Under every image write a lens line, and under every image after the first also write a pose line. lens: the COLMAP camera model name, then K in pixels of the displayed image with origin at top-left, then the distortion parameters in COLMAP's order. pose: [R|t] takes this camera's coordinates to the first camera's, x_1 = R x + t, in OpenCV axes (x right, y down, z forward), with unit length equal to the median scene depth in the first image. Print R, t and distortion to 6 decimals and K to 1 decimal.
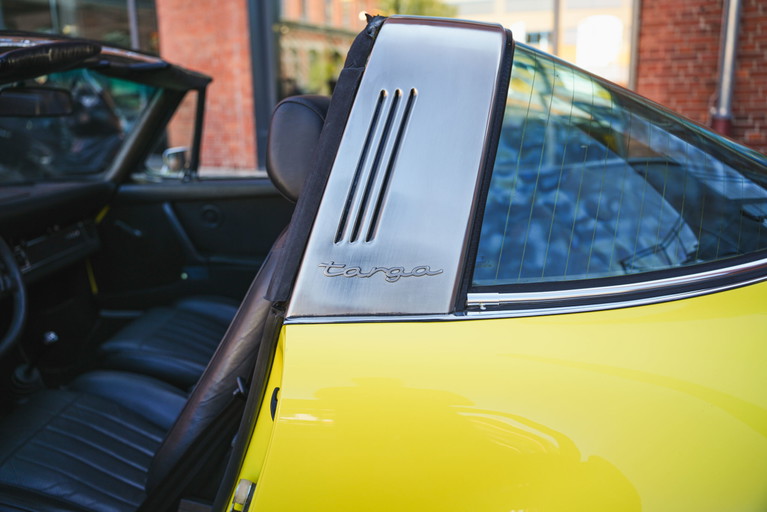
lens RADIAL K [[616.1, 0, 383.5], [0, 616.1, 256.0], [0, 0, 1]] dist [-0.097575, 0.075656]
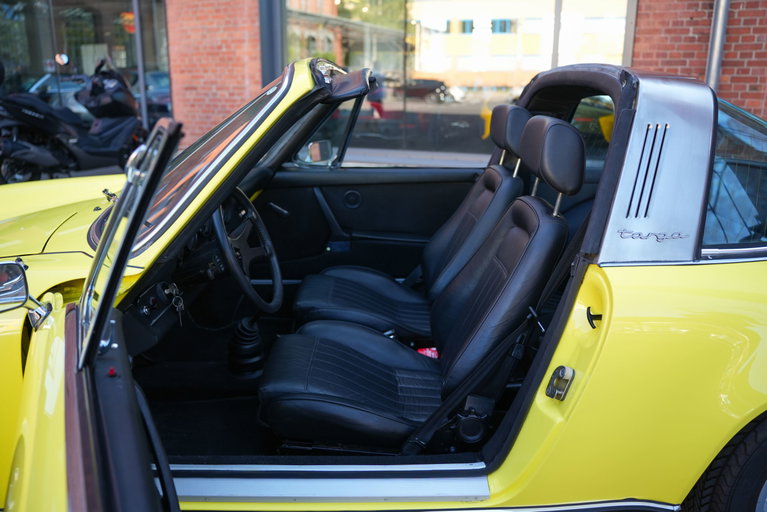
lens RADIAL K [[616.1, 0, 383.5], [0, 616.1, 256.0], [0, 0, 1]] dist [-0.097575, 0.075656]
pose [[0.997180, 0.007165, 0.074703, -0.121970], [-0.008983, 0.999671, 0.024027, 0.006909], [-0.074506, -0.024631, 0.996916, -0.082546]]
